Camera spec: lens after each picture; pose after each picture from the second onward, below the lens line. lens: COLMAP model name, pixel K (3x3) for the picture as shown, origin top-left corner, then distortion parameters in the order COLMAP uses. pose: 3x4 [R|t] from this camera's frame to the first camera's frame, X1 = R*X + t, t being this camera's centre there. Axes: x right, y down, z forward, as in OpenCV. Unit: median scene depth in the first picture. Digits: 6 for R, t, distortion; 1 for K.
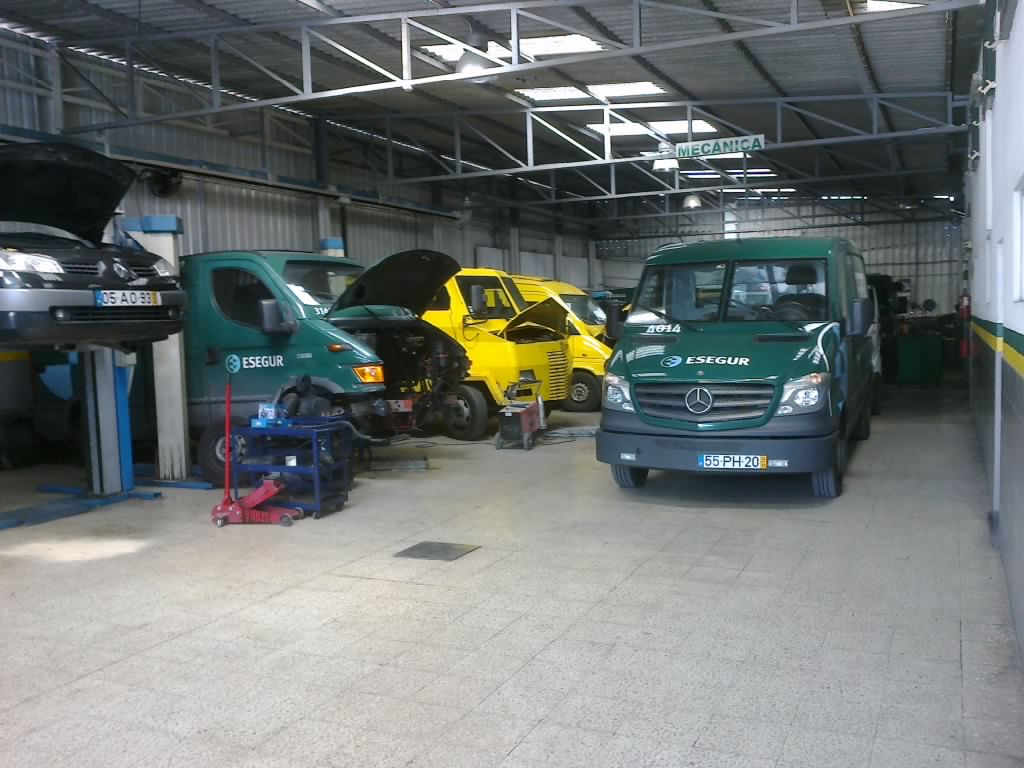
lens RADIAL K [[941.4, 0, 535.3], [0, 941.4, 384.4], [0, 0, 1]] dist [0.024465, -0.151656]
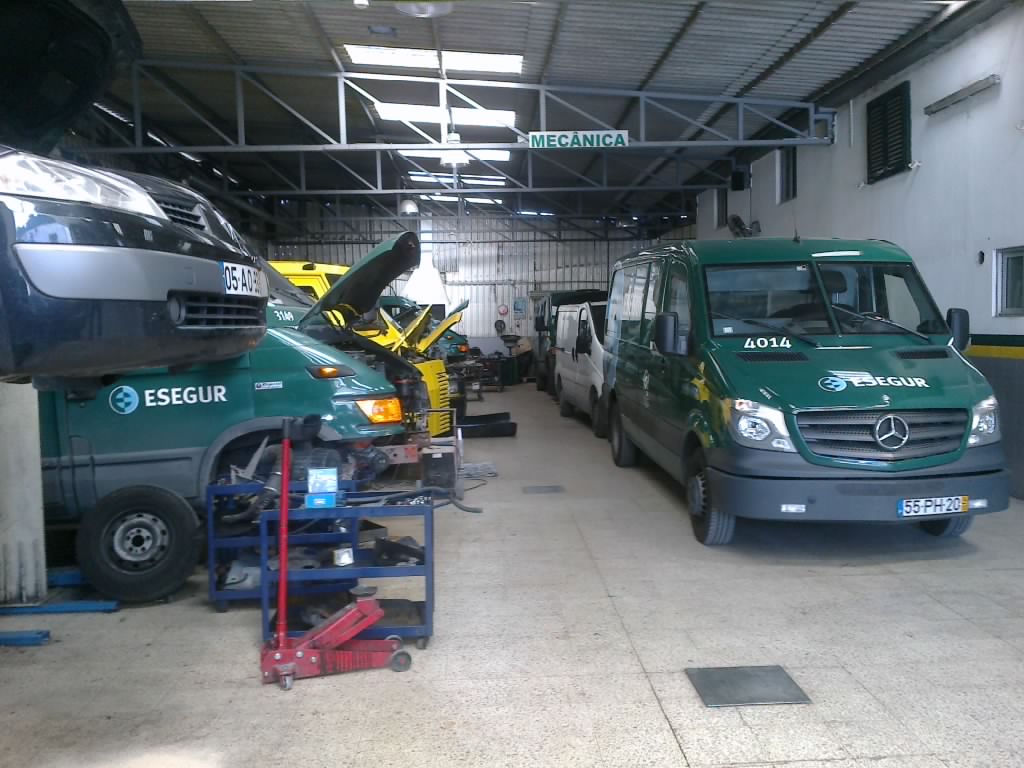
lens RADIAL K [[941.4, 0, 535.3], [0, 941.4, 384.4], [0, 0, 1]] dist [0.024465, -0.151656]
pose [[0.896636, -0.019721, 0.442330, -0.356599], [0.027427, 0.999563, -0.011031, -0.018250], [-0.441919, 0.022023, 0.896785, 0.331958]]
